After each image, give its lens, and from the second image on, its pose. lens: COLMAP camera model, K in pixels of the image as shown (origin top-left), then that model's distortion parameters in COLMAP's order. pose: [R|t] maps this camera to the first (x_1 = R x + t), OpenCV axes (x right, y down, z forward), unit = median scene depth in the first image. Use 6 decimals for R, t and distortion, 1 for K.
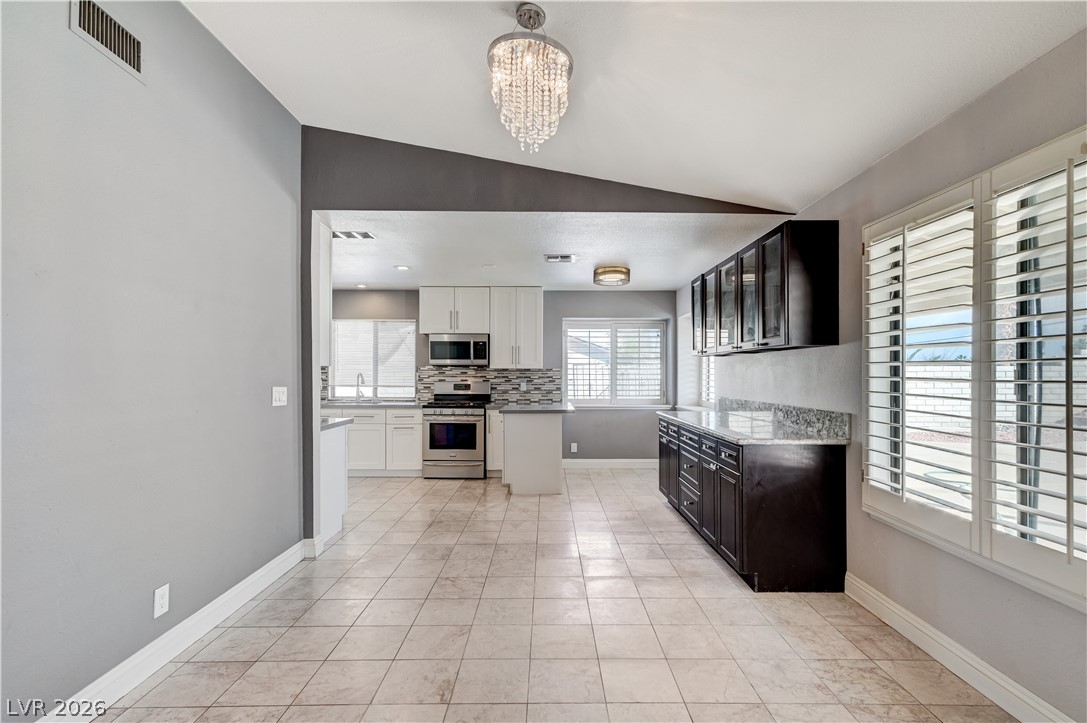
lens RADIAL K [[498.3, 0, 551.1], [0, 498.3, 370.9], [0, 0, 1]] dist [0.002033, 0.000301]
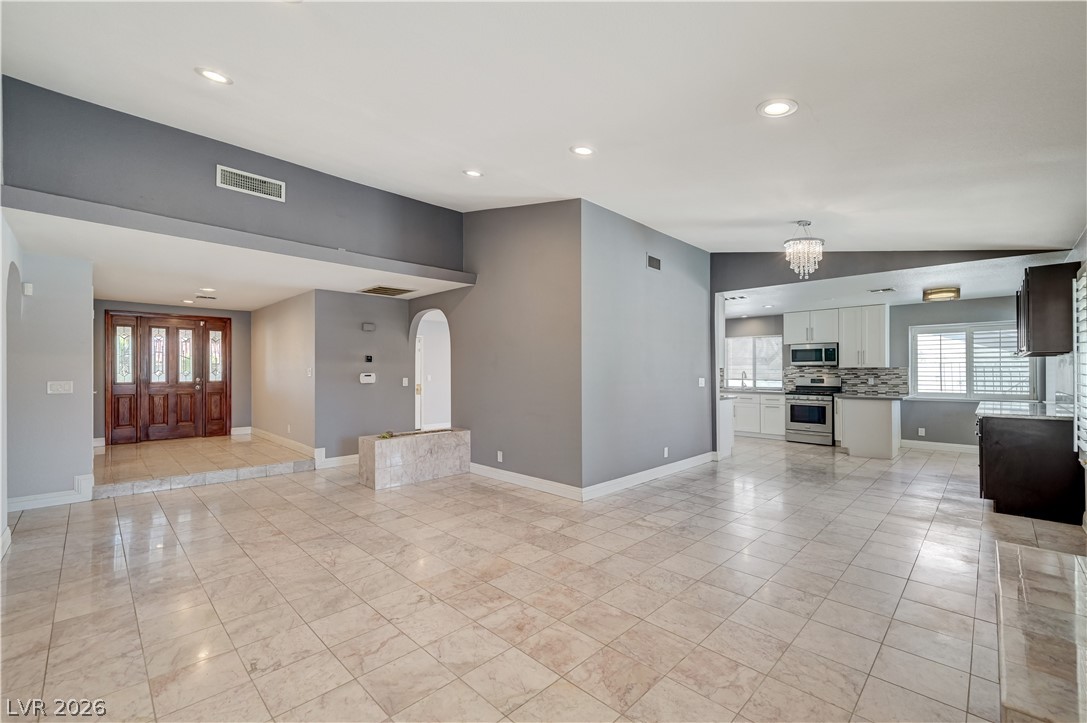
lens RADIAL K [[446.6, 0, 548.6], [0, 446.6, 368.0], [0, 0, 1]] dist [-0.003081, -0.000033]
pose [[0.697579, -0.009777, -0.716441, 0.199293], [0.007460, 0.999952, -0.006383, -0.002077], [0.716469, -0.000892, 0.697619, -0.431450]]
